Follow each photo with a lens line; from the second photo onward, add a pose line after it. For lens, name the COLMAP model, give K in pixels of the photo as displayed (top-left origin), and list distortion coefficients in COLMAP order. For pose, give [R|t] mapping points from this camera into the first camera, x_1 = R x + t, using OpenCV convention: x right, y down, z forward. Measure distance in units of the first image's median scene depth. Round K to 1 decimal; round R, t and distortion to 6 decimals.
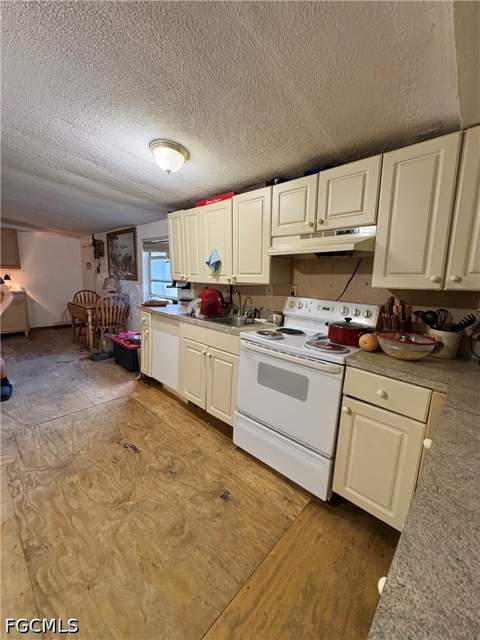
lens RADIAL K [[258.8, 0, 240.0], [0, 258.8, 320.0], [0, 0, 1]] dist [0.018146, 0.000245]
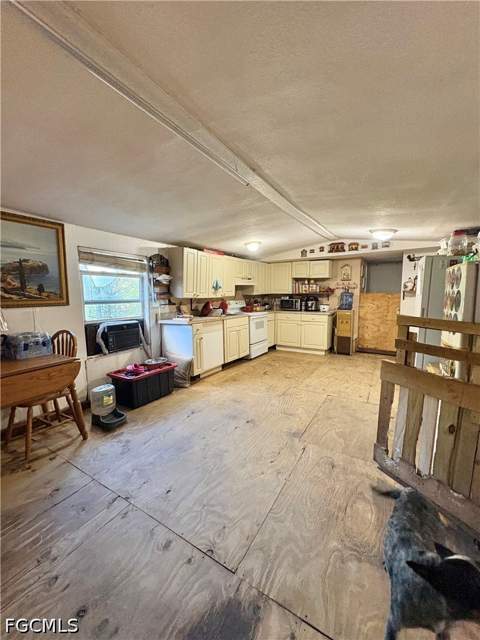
lens RADIAL K [[254.7, 0, 240.0], [0, 254.7, 320.0], [0, 0, 1]] dist [0.000269, -0.000036]
pose [[-0.209721, -0.135790, 0.968286, -3.801557], [0.153591, 0.973440, 0.169779, -0.538456], [-0.965623, 0.184327, -0.183294, 2.419822]]
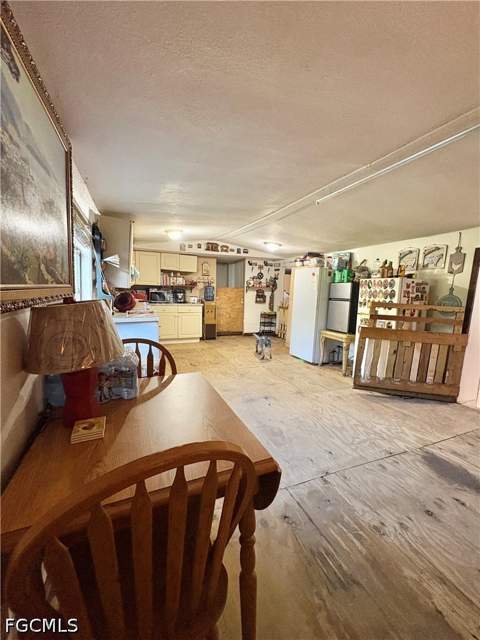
lens RADIAL K [[255.9, 0, 240.0], [0, 255.9, 320.0], [0, 0, 1]] dist [0.008068, 0.000285]
pose [[-0.907957, -0.110686, 0.404182, -2.525343], [0.007669, 0.959938, 0.280109, -0.766651], [-0.418994, 0.257426, -0.870733, 4.236970]]
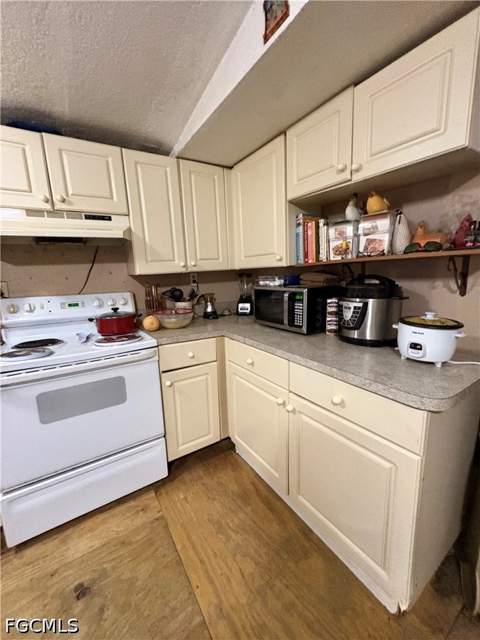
lens RADIAL K [[255.9, 0, 240.0], [0, 255.9, 320.0], [0, 0, 1]] dist [0.008068, 0.000285]
pose [[0.253523, -0.219707, 0.942048, -0.430116], [0.199907, 0.964742, 0.171201, -0.039195], [-0.946448, 0.144919, 0.288505, 0.312688]]
